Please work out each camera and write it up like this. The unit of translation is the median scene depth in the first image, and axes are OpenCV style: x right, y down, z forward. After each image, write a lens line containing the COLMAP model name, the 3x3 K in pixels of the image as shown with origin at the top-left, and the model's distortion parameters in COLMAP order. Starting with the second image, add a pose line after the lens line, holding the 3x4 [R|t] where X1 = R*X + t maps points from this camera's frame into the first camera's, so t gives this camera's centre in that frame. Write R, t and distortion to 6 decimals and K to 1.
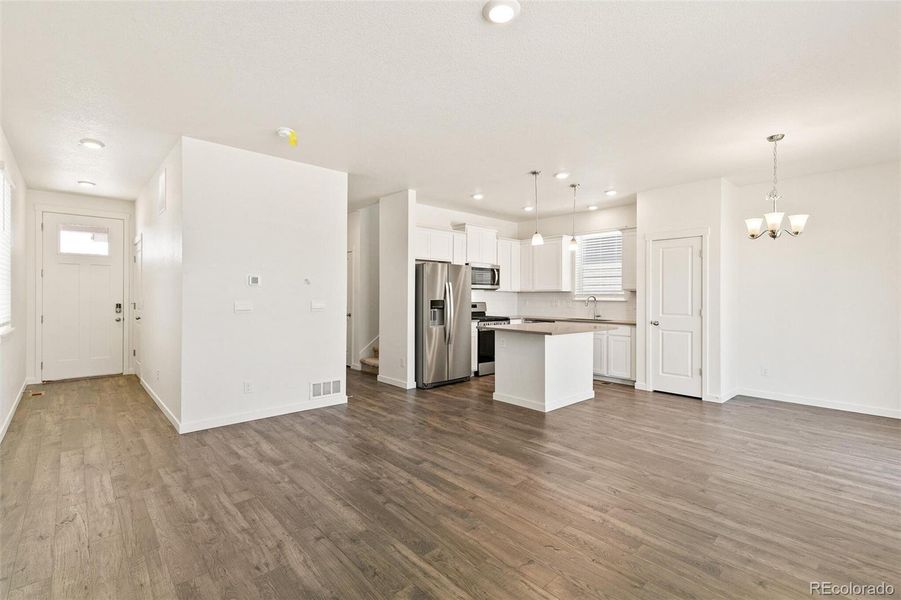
lens RADIAL K [[415.3, 0, 444.9], [0, 415.3, 291.9], [0, 0, 1]] dist [0.014442, -0.003241]
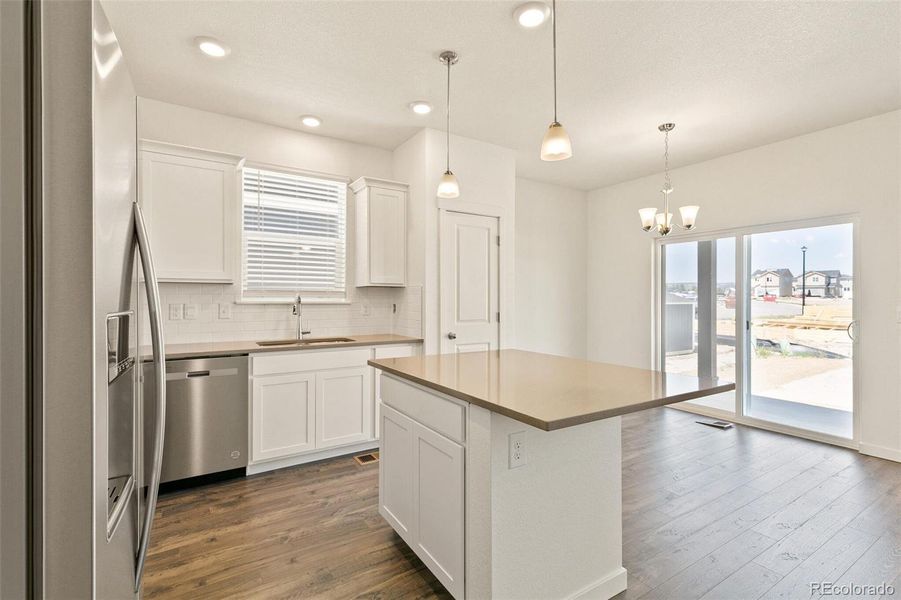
lens RADIAL K [[415.3, 0, 447.2], [0, 415.3, 292.1], [0, 0, 1]] dist [0.014442, -0.003241]
pose [[0.164489, 0.012381, 0.986301, -0.194068], [-0.012858, 0.999863, -0.010407, 0.016462], [-0.986295, -0.010970, 0.164626, 1.183354]]
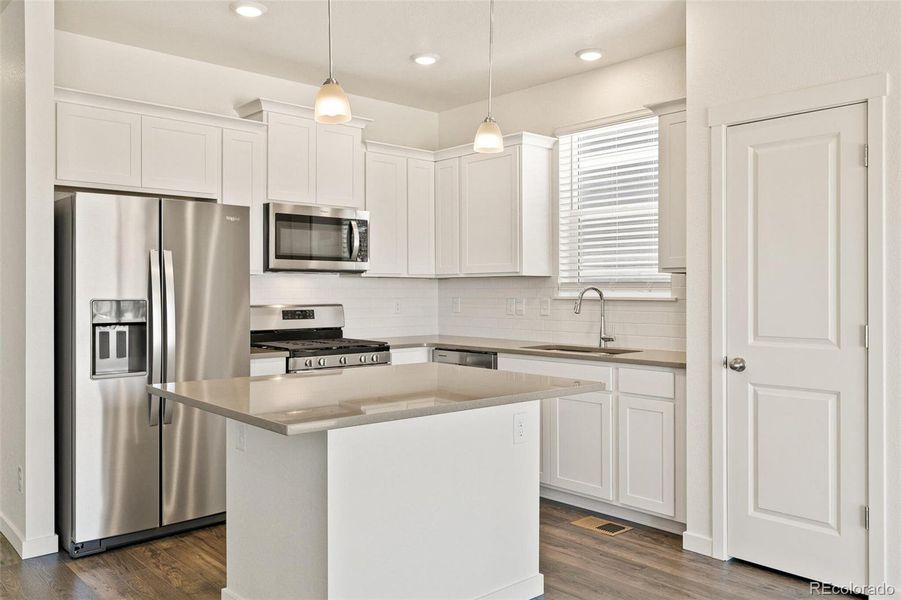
lens RADIAL K [[725.1, 0, 446.4], [0, 725.1, 286.3], [0, 0, 1]] dist [0.015230, -0.014173]
pose [[0.999981, -0.005230, 0.003115, 0.347481], [0.005214, 0.999975, 0.004830, 0.008297], [-0.003141, -0.004813, 0.999983, 0.526413]]
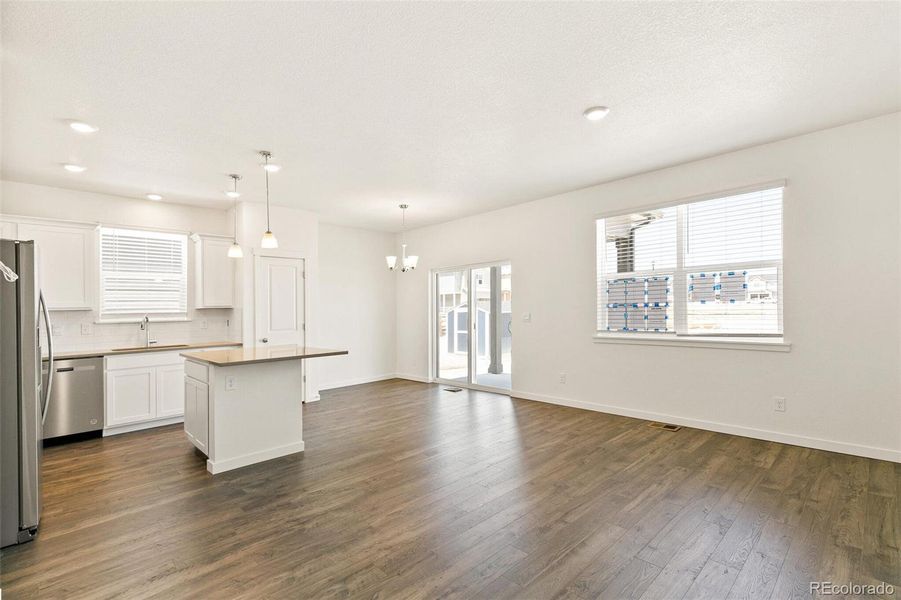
lens RADIAL K [[415.3, 0, 456.2], [0, 415.3, 296.1], [0, 0, 1]] dist [0.014442, -0.003241]
pose [[-0.049595, 0.028548, 0.998361, -0.669311], [0.012364, 0.999532, -0.027967, 0.005308], [-0.998693, 0.010956, -0.049925, 0.783467]]
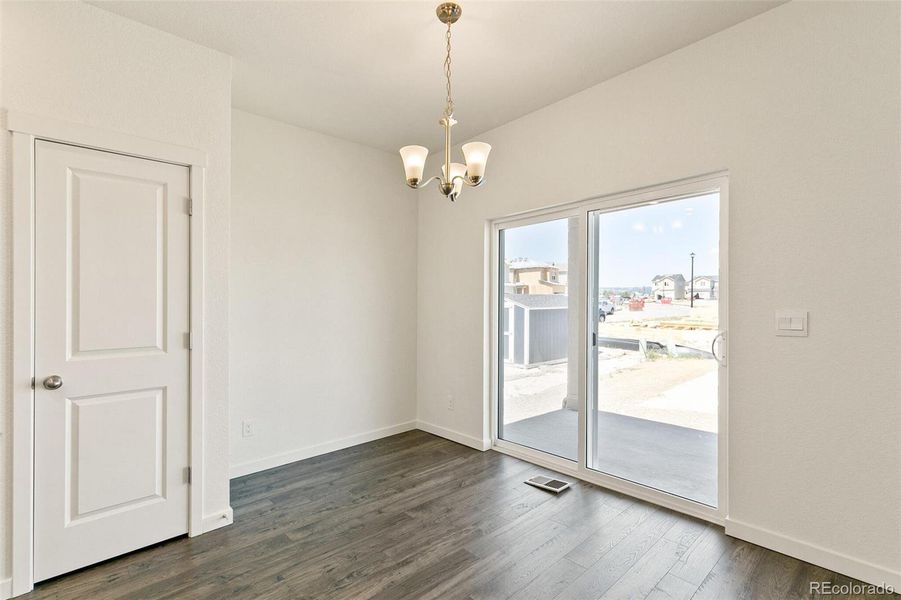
lens RADIAL K [[415.3, 0, 452.2], [0, 415.3, 300.5], [0, 0, 1]] dist [0.014442, -0.003241]
pose [[-0.013245, 0.005716, 0.999896, 0.205007], [-0.000127, 0.999984, -0.005719, 0.012800], [-0.999912, -0.000203, -0.013244, 0.888553]]
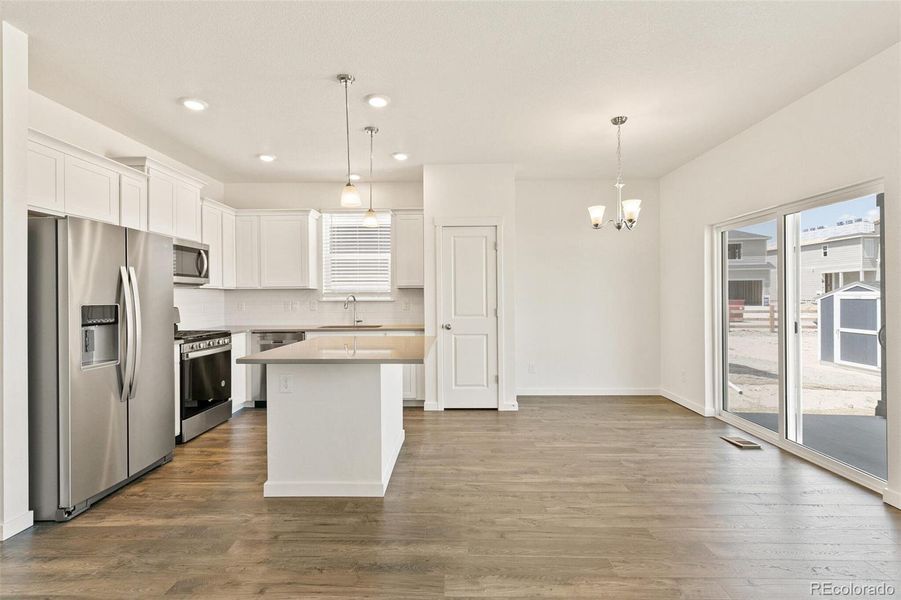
lens RADIAL K [[415.3, 0, 446.9], [0, 415.3, 290.7], [0, 0, 1]] dist [0.014442, -0.003241]
pose [[0.680187, 0.001877, 0.733036, -0.129388], [0.001686, 0.999990, -0.004126, 0.008945], [-0.733037, 0.004042, 0.680177, 0.582151]]
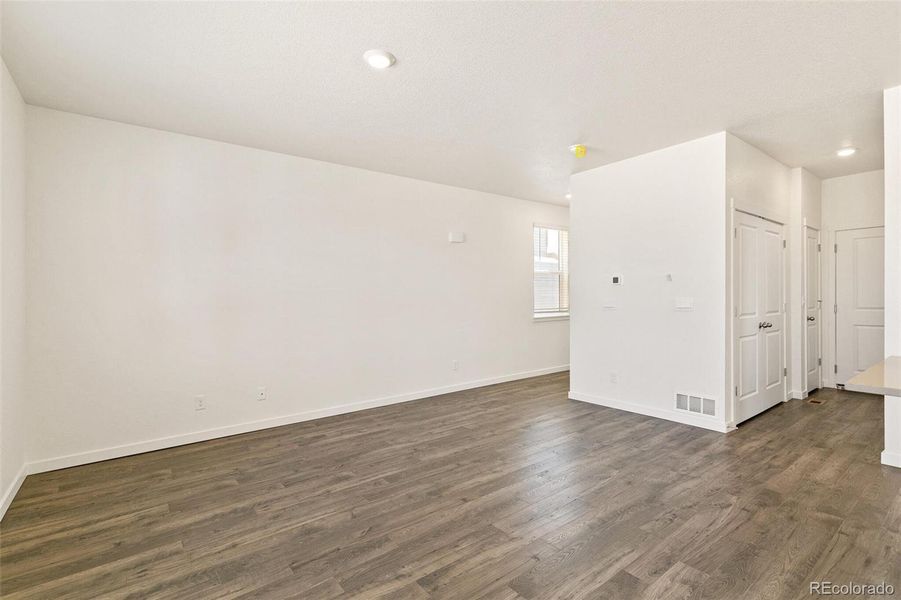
lens RADIAL K [[415.3, 0, 448.4], [0, 415.3, 294.9], [0, 0, 1]] dist [0.014442, -0.003241]
pose [[-0.075286, -0.007557, -0.997133, 0.657776], [0.024235, 0.999662, -0.009406, 0.010933], [0.996867, -0.024874, -0.075078, 0.651739]]
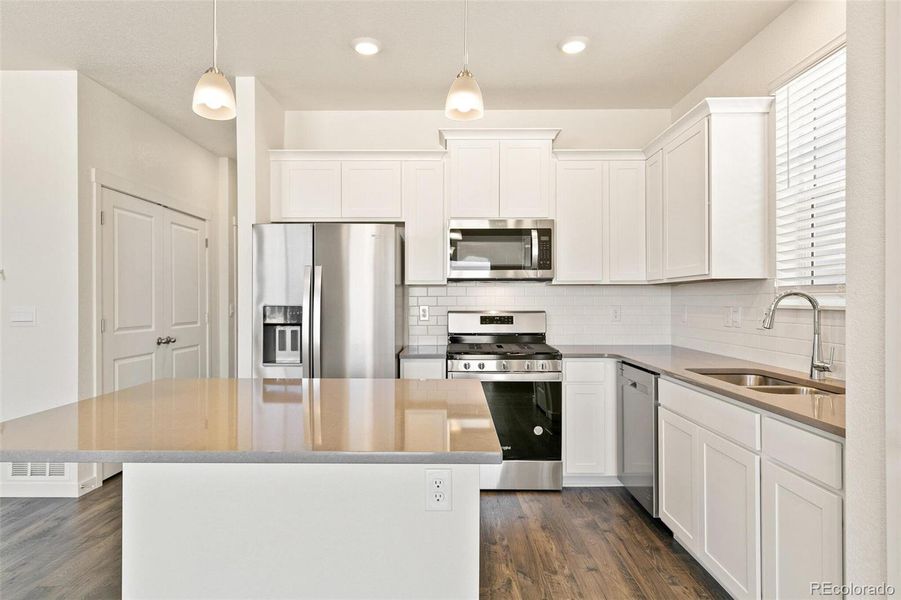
lens RADIAL K [[508.5, 0, 447.5], [0, 508.5, 299.8], [0, 0, 1]] dist [0.004389, 0.002532]
pose [[0.742438, -0.007328, -0.669875, 0.655046], [0.013210, 0.999906, 0.003703, 0.017560], [0.669785, -0.011598, 0.742465, 0.969996]]
